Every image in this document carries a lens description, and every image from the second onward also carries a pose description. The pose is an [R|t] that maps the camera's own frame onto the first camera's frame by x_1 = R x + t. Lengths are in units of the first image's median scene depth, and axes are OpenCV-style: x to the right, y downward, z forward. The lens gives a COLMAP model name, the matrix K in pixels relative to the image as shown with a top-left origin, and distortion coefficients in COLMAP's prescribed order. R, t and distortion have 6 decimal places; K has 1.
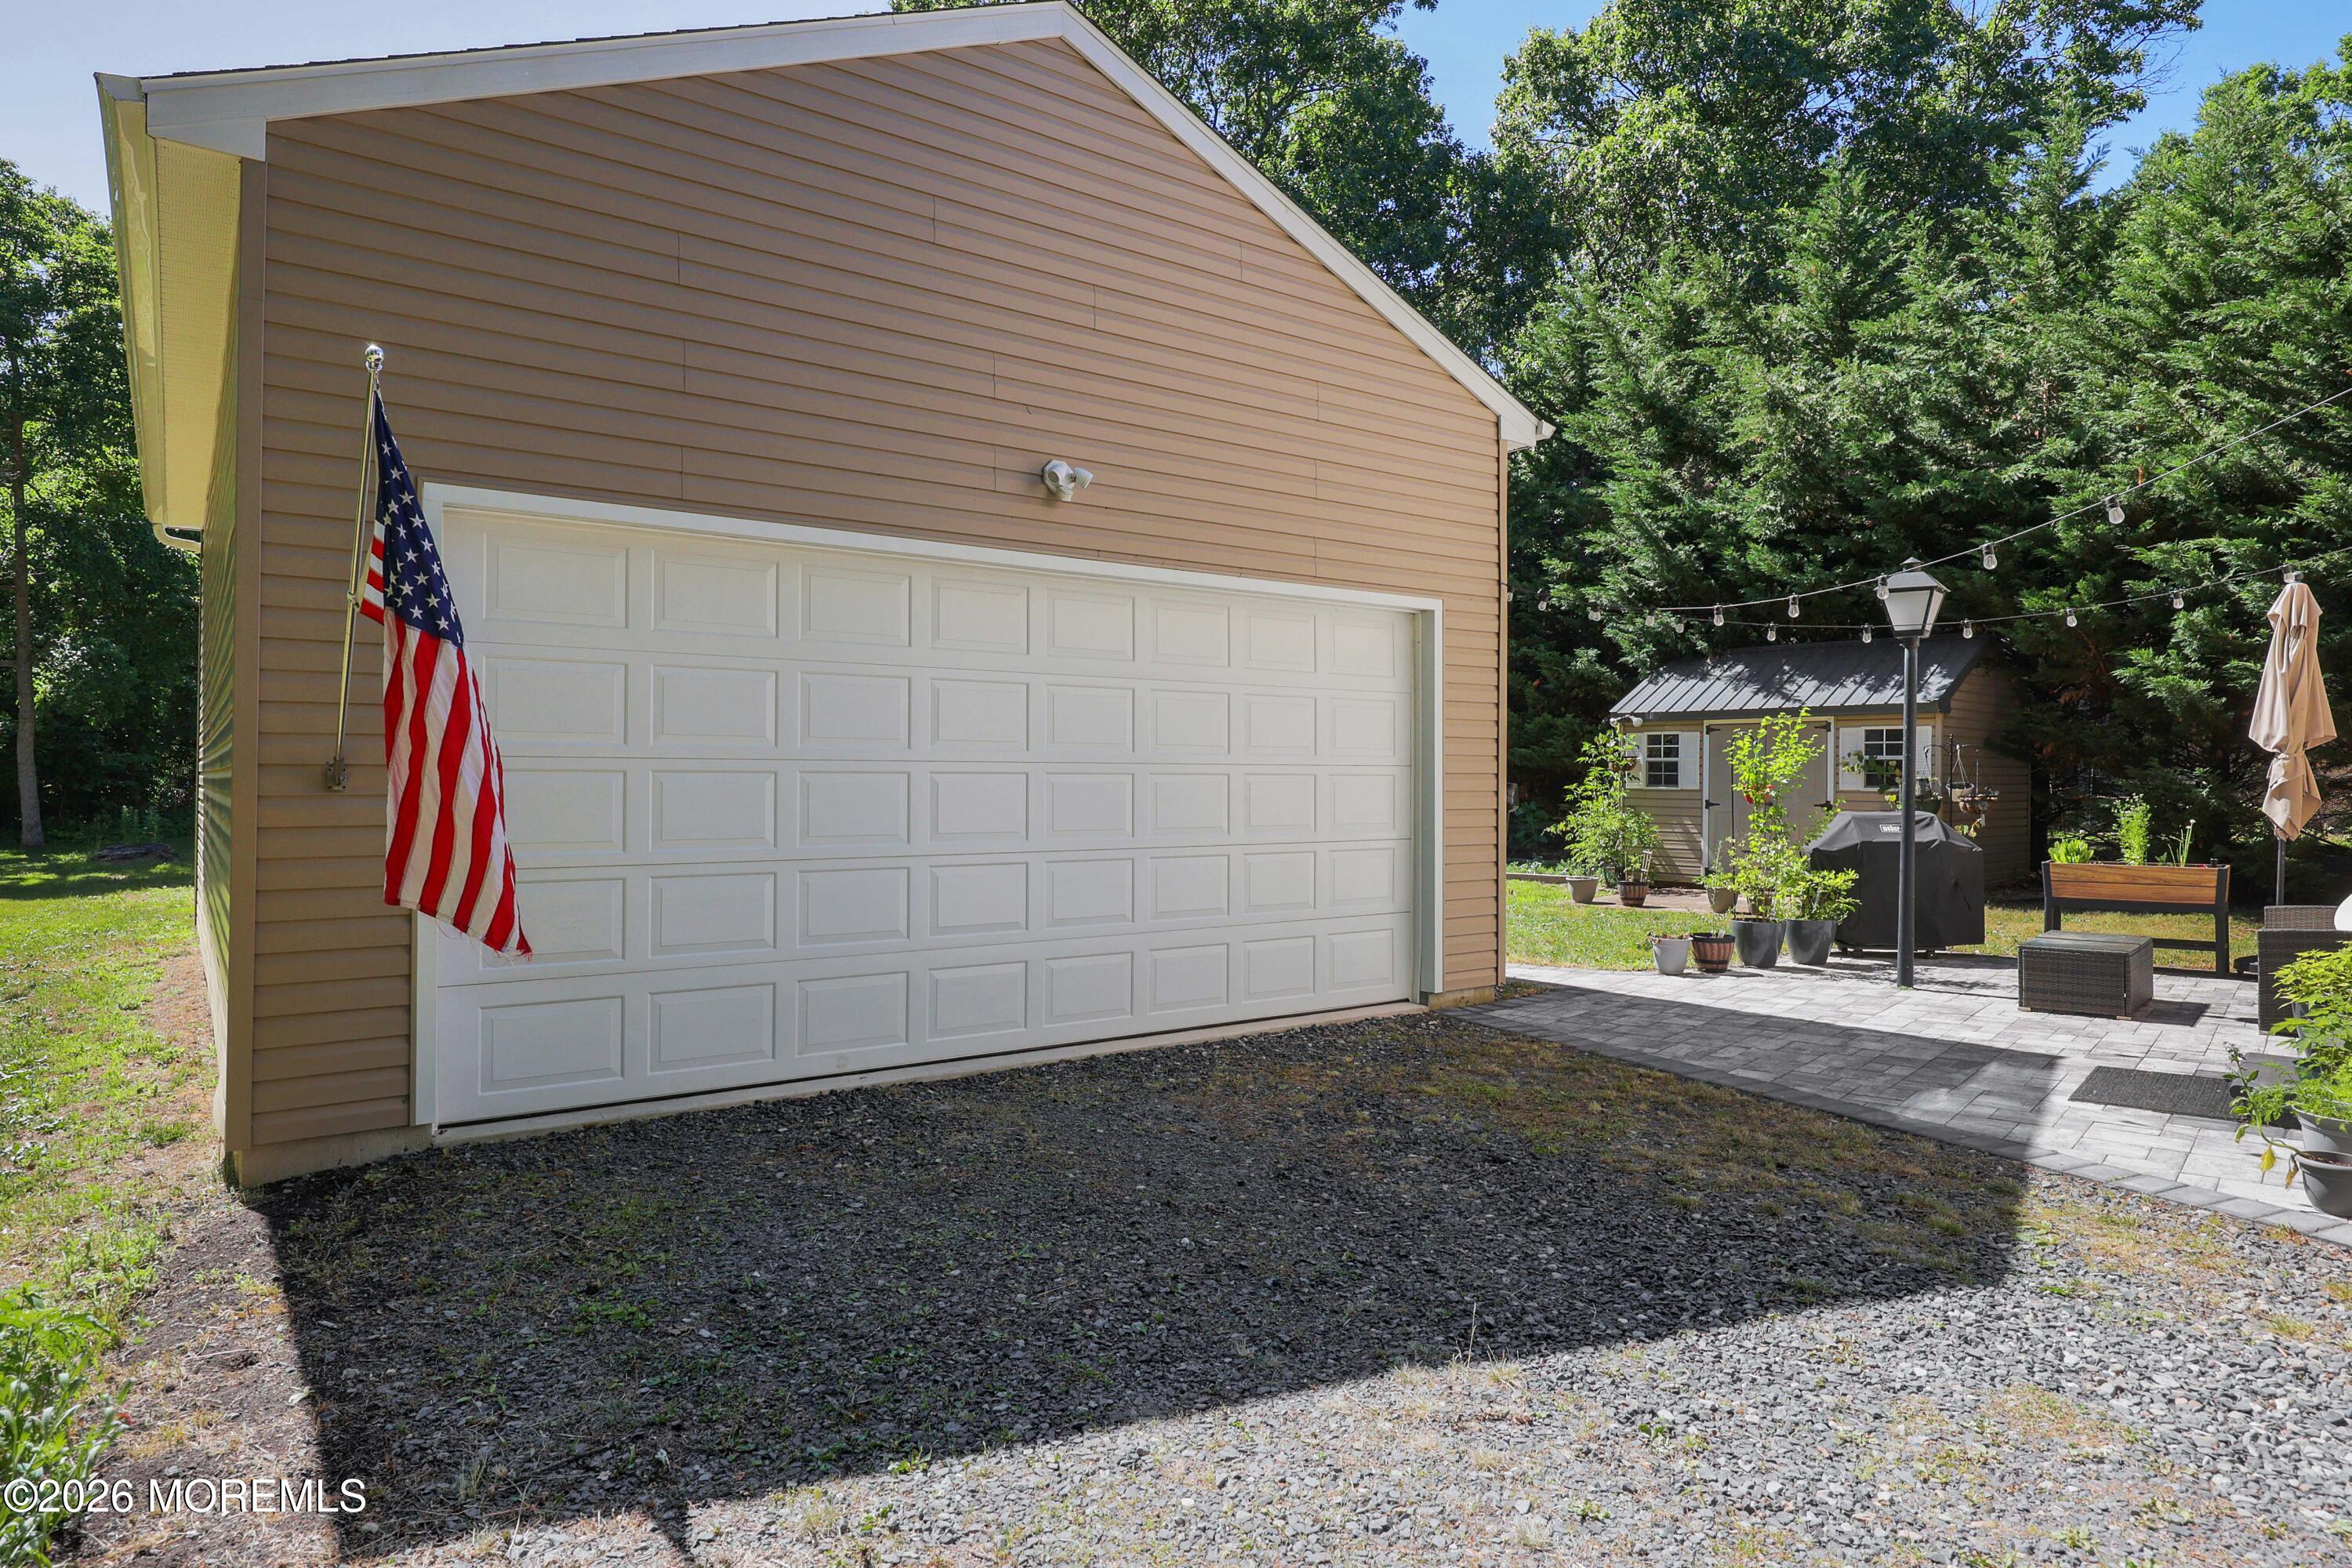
lens RADIAL K [[1342.5, 0, 1176.0], [0, 1342.5, 784.0], [0, 0, 1]] dist [0.003059, -0.000509]
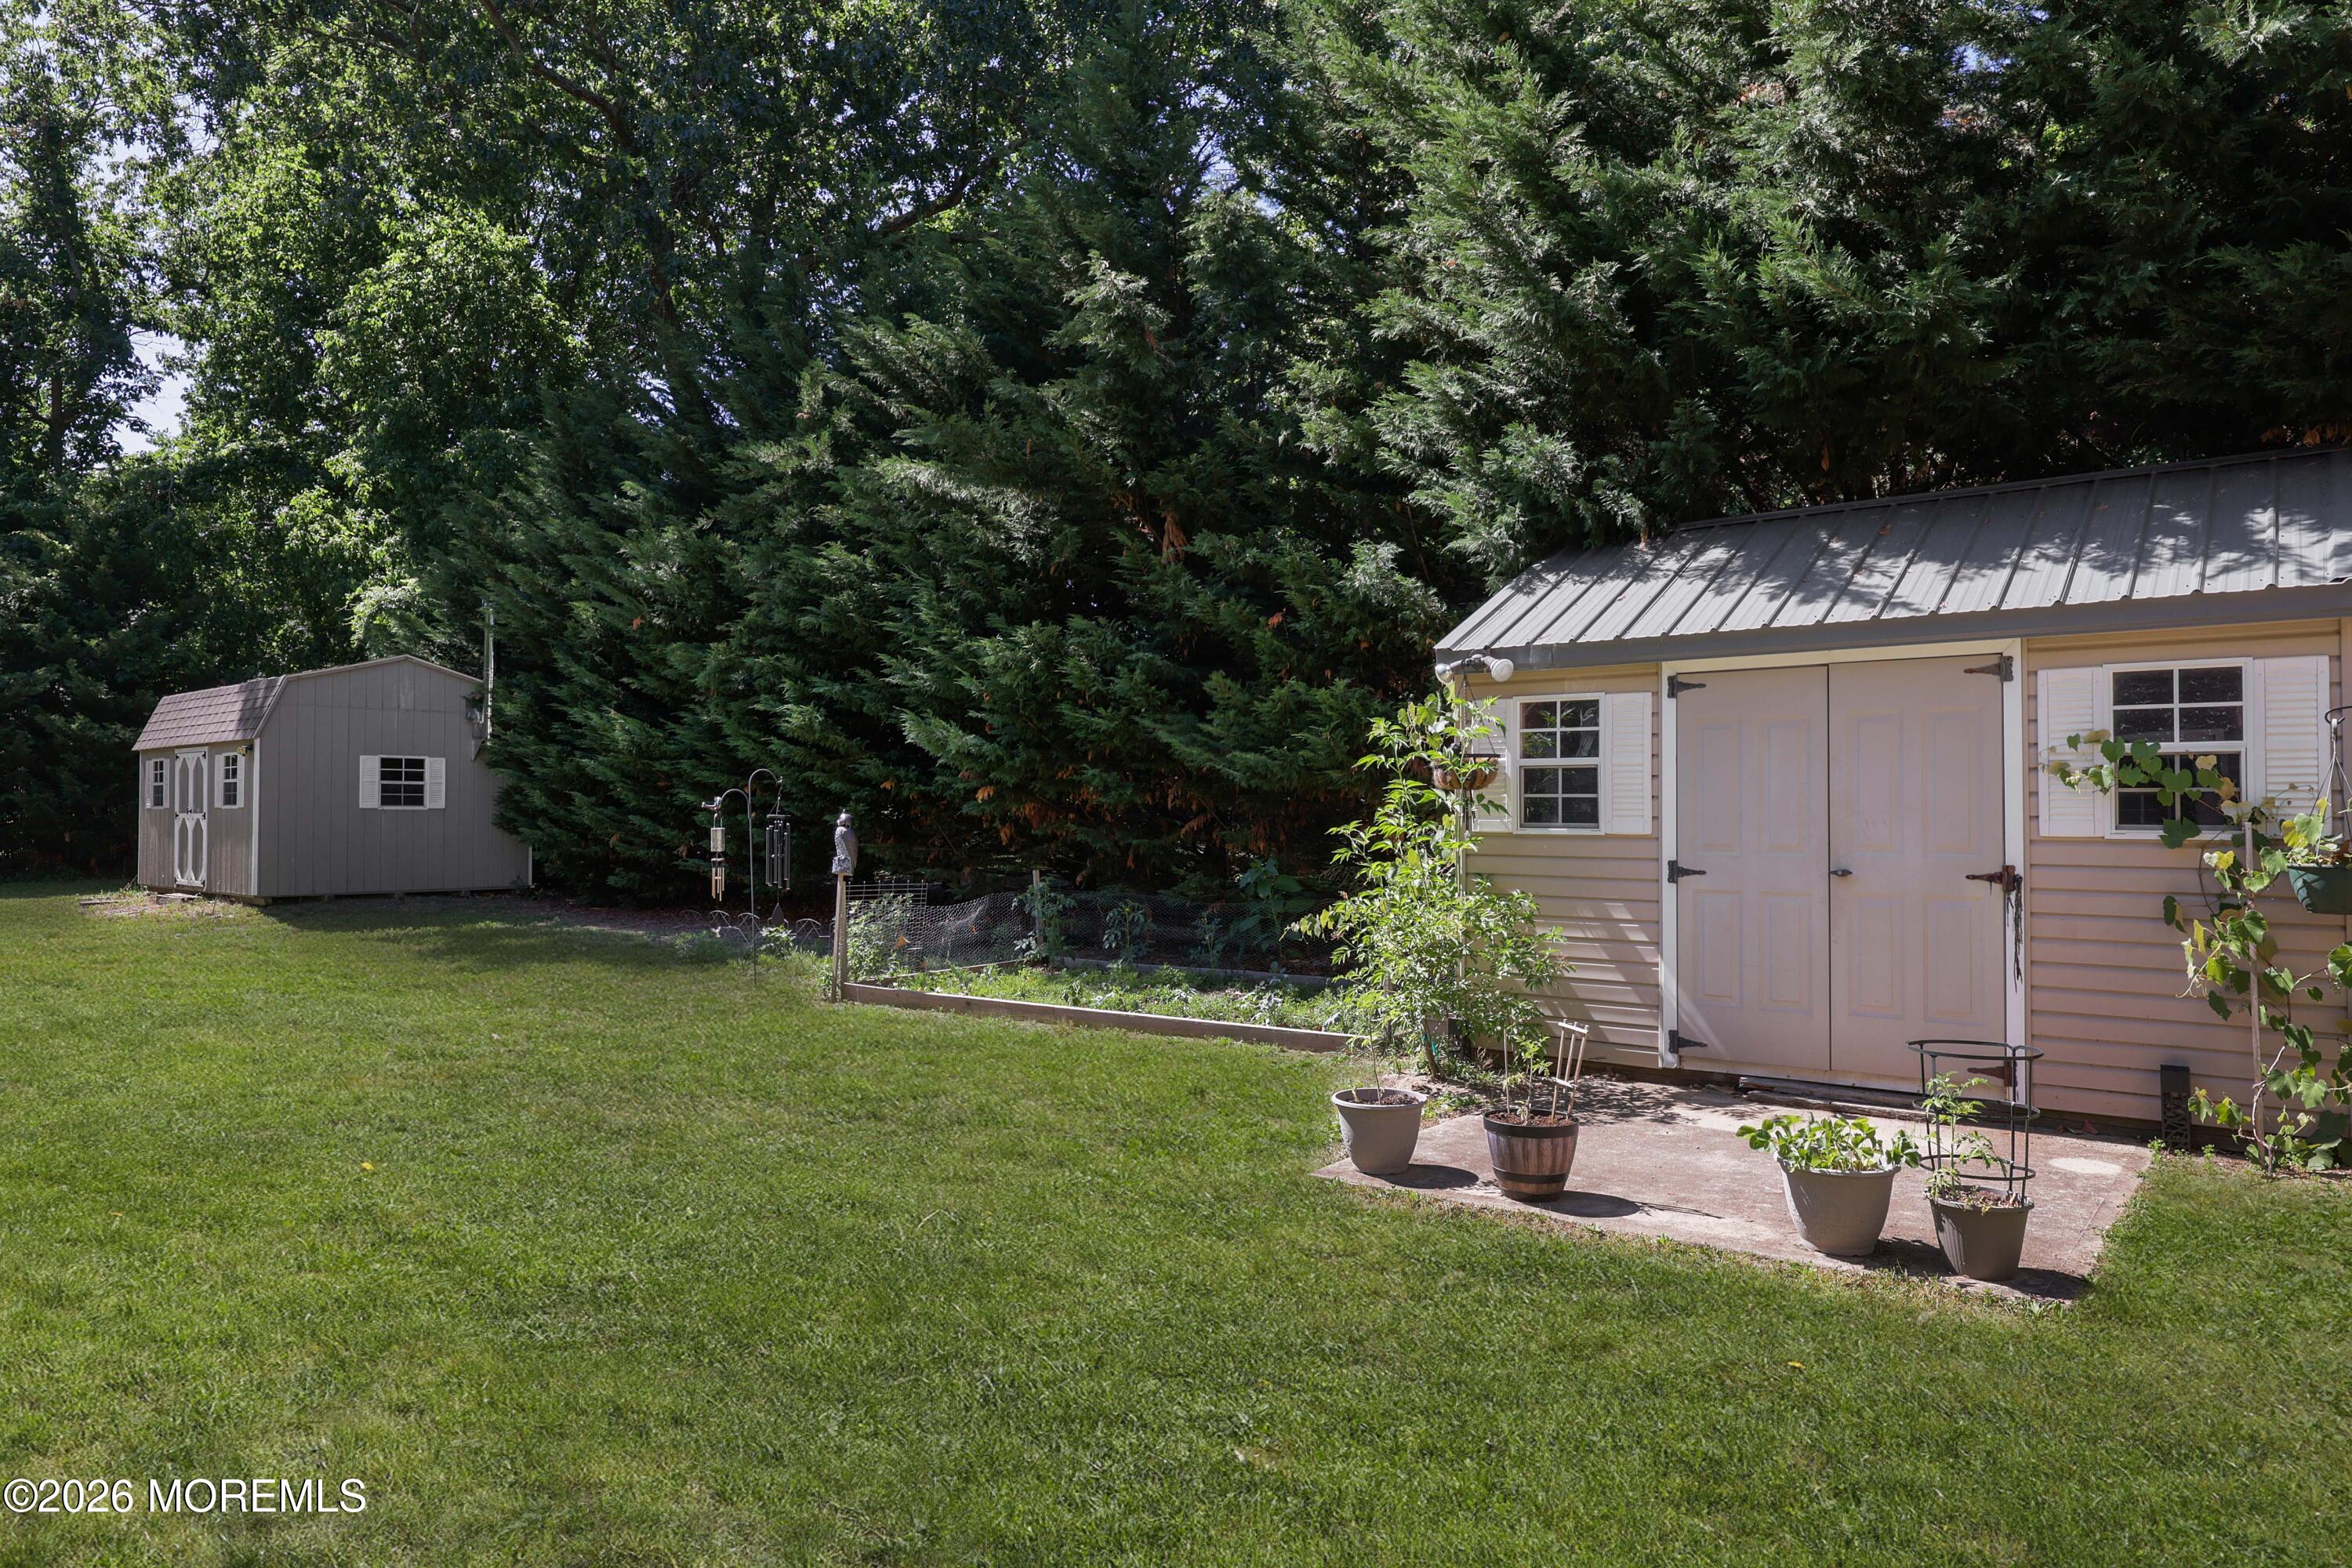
lens RADIAL K [[1522.9, 0, 1176.0], [0, 1522.9, 784.0], [0, 0, 1]] dist [0.022140, 0.000495]
pose [[0.984617, 0.004288, 0.174676, 0.168025], [0.000620, 0.999607, -0.028033, 0.001579], [-0.174727, 0.027710, 0.984227, 0.570618]]
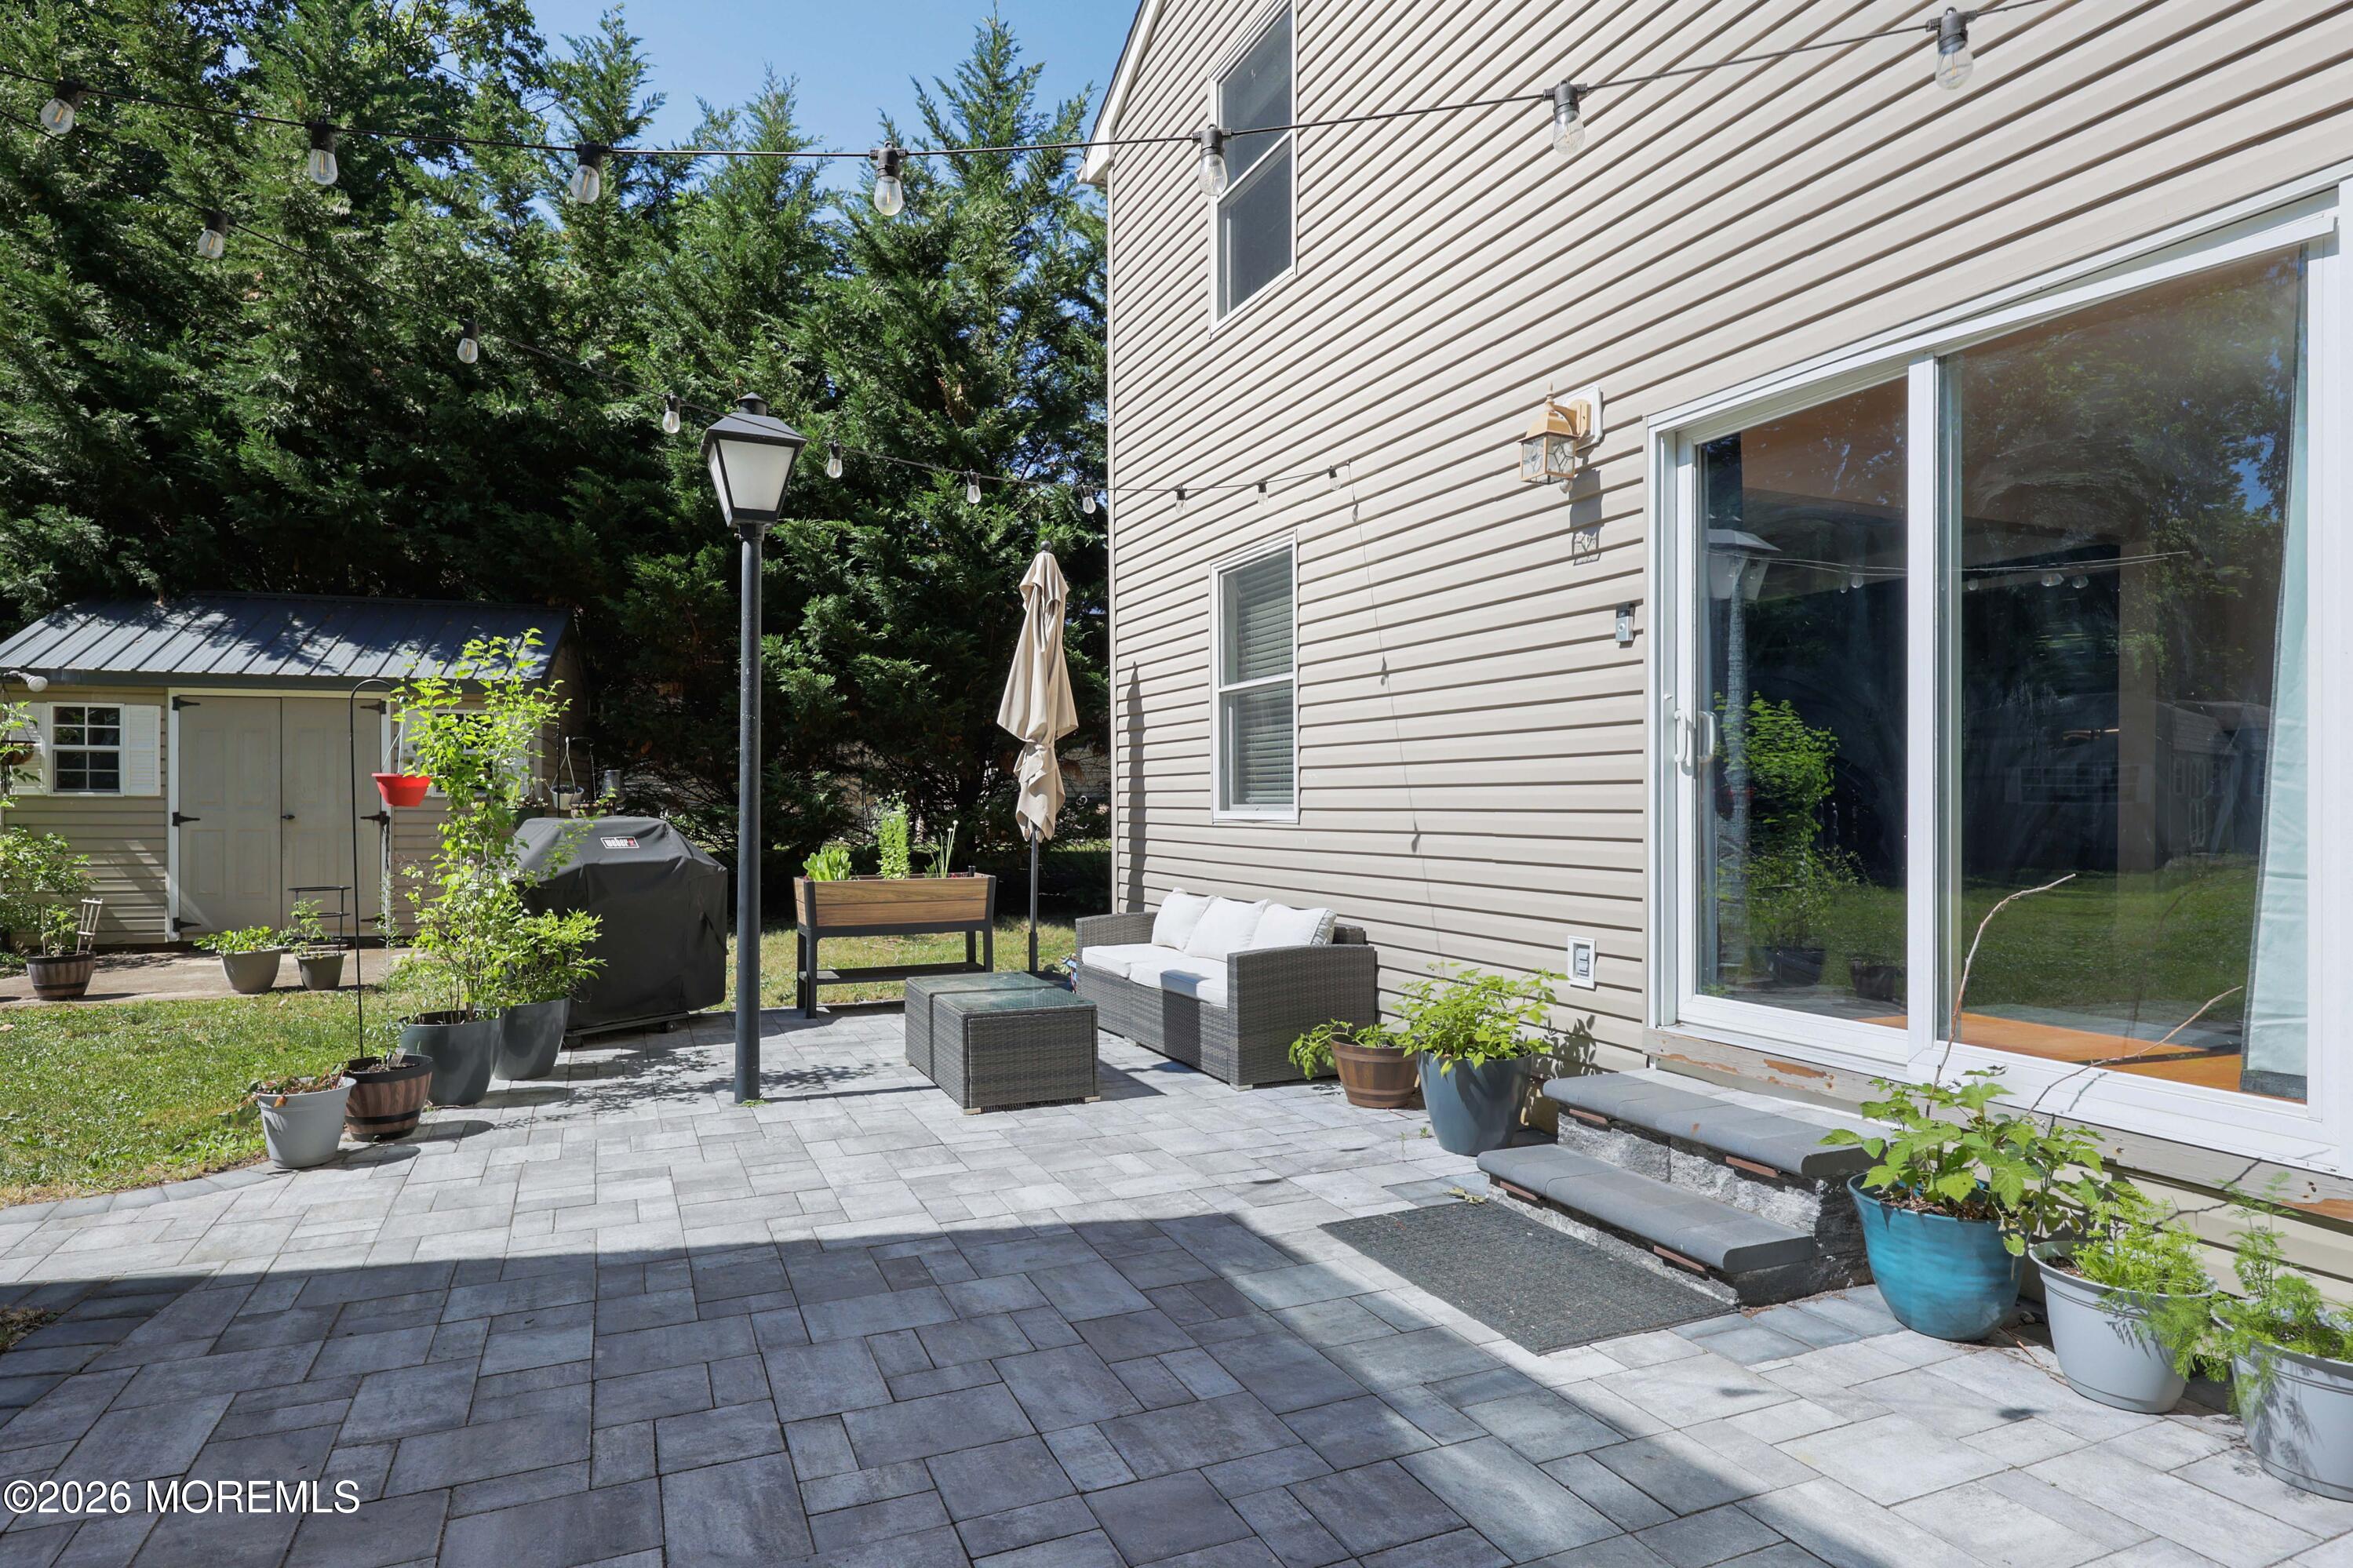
lens RADIAL K [[1257.9, 0, 1139.5], [0, 1257.9, 816.9], [0, 0, 1]] dist [-0.001283, 0.001004]
pose [[0.444825, -0.009725, 0.895565, 0.061659], [0.003806, 0.999953, 0.008968, 0.010251], [-0.895609, -0.000581, 0.444841, 0.317345]]
